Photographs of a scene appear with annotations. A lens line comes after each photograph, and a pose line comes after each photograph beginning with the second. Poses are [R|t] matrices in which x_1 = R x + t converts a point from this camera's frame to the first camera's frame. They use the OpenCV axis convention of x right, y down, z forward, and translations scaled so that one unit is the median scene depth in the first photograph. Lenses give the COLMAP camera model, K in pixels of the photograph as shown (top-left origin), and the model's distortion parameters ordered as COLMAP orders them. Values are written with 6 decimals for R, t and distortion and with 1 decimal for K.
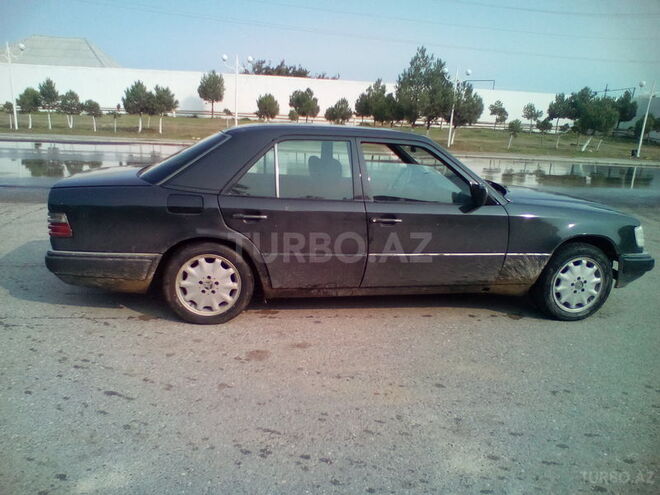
lens RADIAL K [[554.5, 0, 330.0], [0, 554.5, 247.5], [0, 0, 1]] dist [-0.034263, -0.002073]
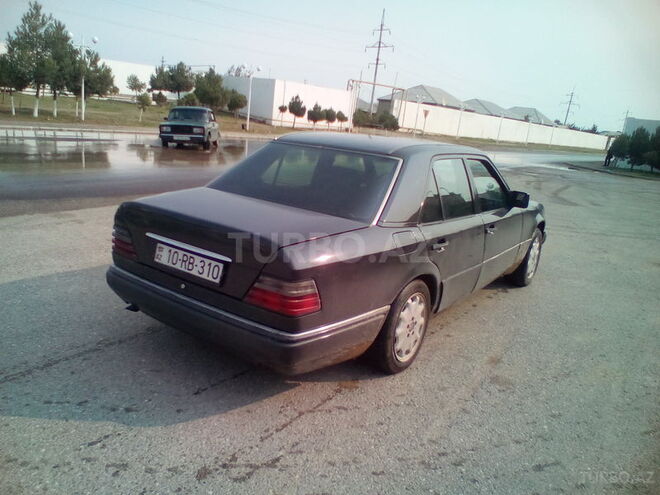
lens RADIAL K [[554.5, 0, 330.0], [0, 554.5, 247.5], [0, 0, 1]] dist [-0.034263, -0.002073]
pose [[0.699703, -0.146073, 0.699341, -0.162765], [0.103435, 0.989274, 0.103144, -0.029297], [-0.706906, 0.000166, 0.707307, 0.081767]]
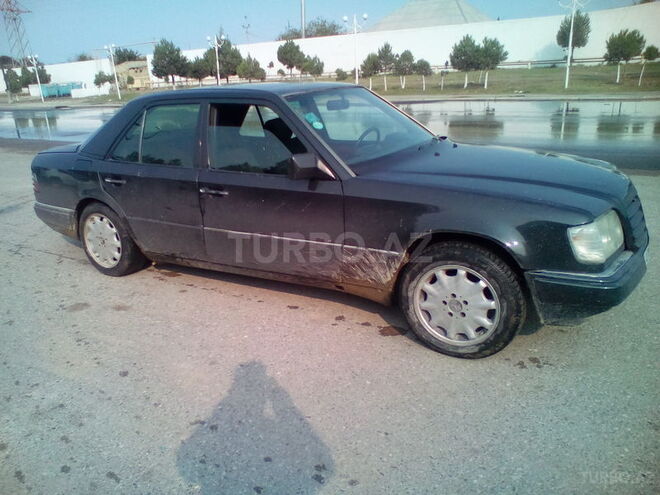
lens RADIAL K [[562.9, 0, 315.1], [0, 562.9, 247.3], [0, 0, 1]] dist [-0.036586, 0.004286]
pose [[0.737767, 0.119482, -0.664397, 0.154761], [-0.069736, 0.992435, 0.101038, -0.011614], [0.671443, -0.028210, 0.740519, 0.078817]]
